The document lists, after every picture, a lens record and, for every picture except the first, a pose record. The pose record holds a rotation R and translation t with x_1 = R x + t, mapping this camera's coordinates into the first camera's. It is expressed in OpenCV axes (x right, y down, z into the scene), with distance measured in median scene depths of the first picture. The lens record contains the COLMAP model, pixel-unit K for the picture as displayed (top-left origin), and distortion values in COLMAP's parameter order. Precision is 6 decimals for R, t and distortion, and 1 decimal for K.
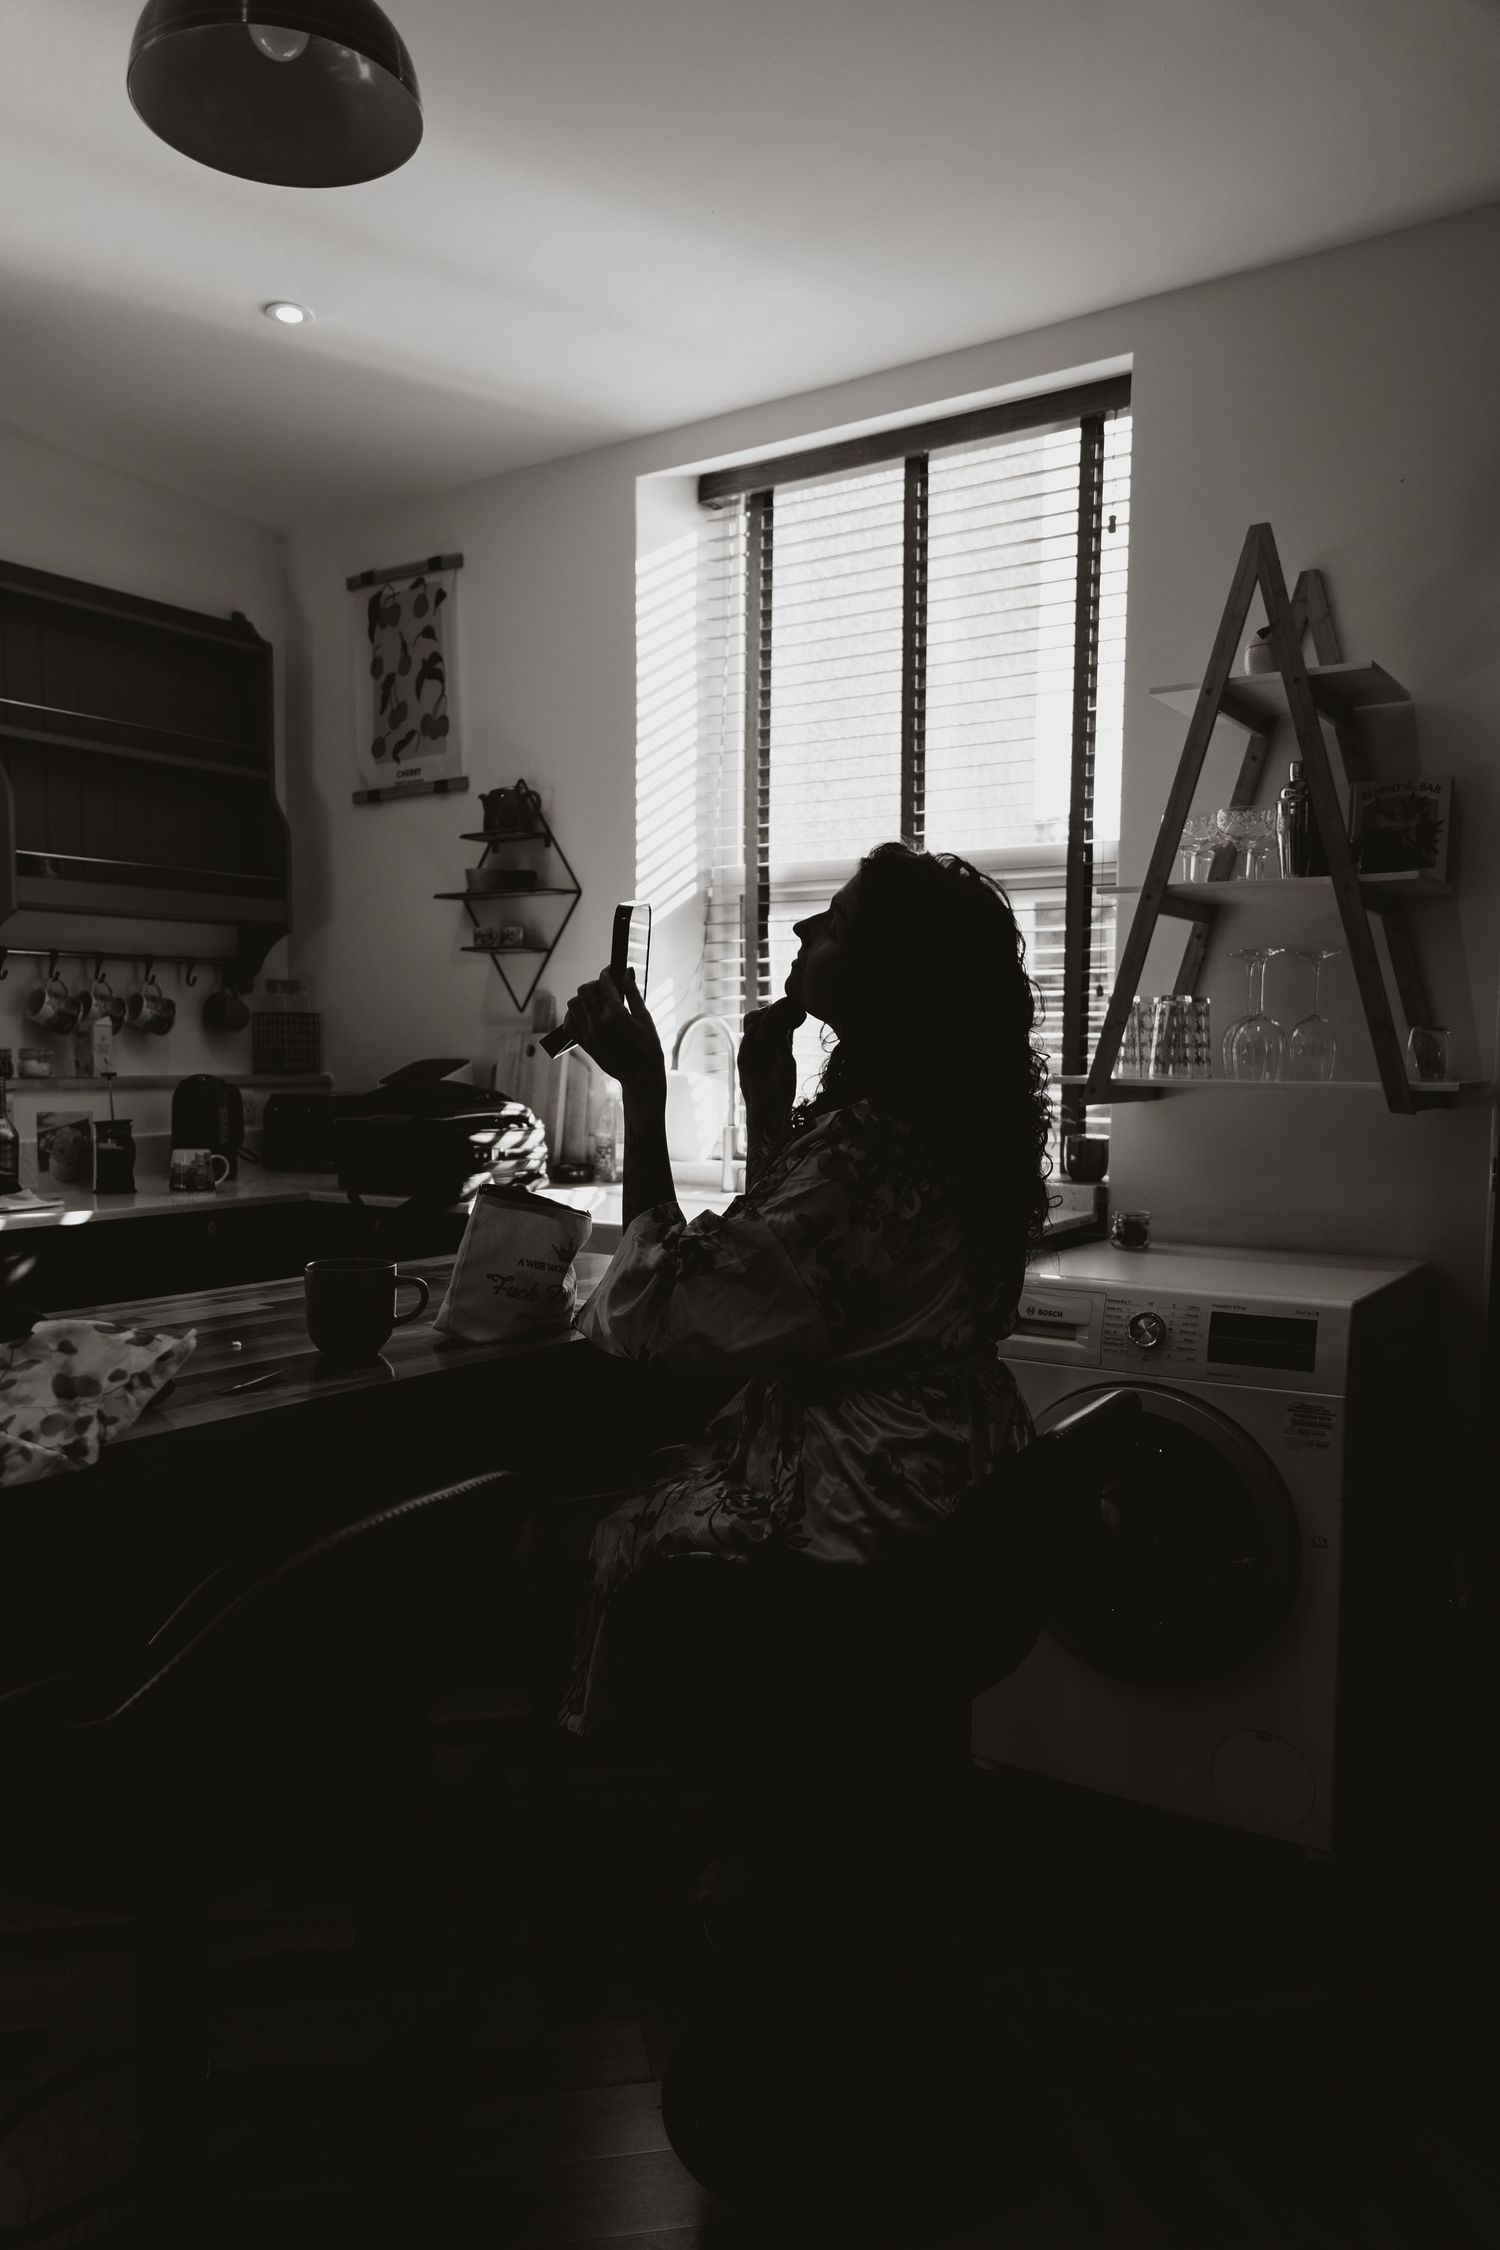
lens RADIAL K [[1573.1, 0, 721.4], [0, 1573.1, 1180.6], [0, 0, 1]] dist [0.007926, -0.000136]
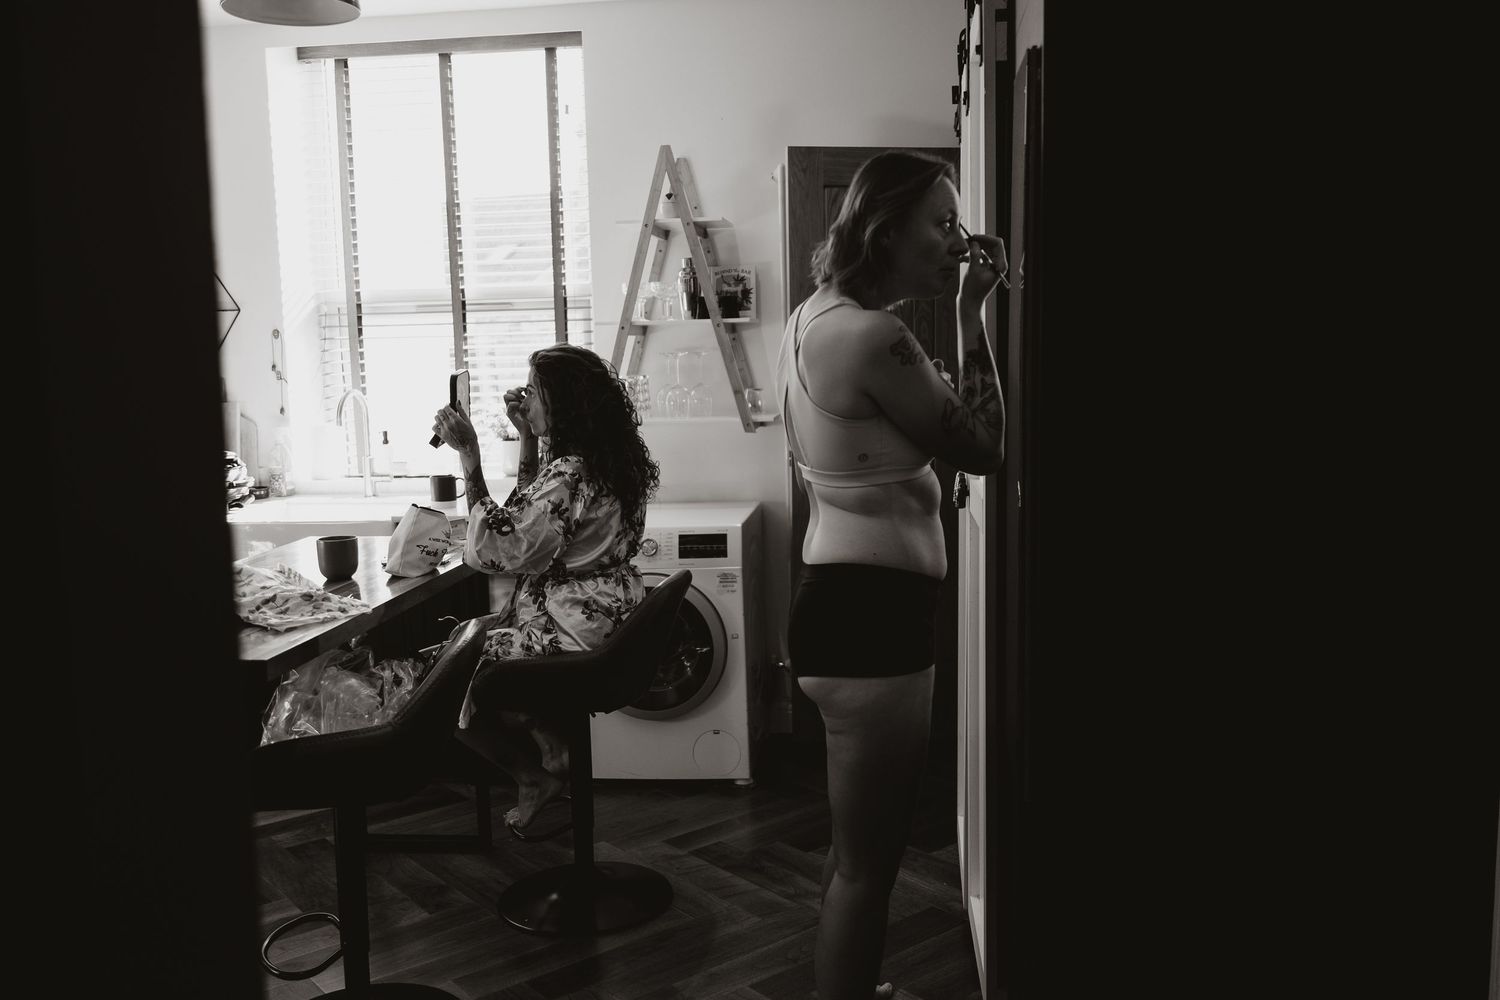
lens RADIAL K [[1383.9, 0, 750.2], [0, 1383.9, 500.1], [0, 0, 1]] dist [-0.002737, 0.000000]
pose [[0.876060, -0.087118, 0.474268, -0.432417], [0.071185, 0.996133, 0.051488, -0.045599], [-0.476919, -0.011346, 0.878874, -0.599591]]
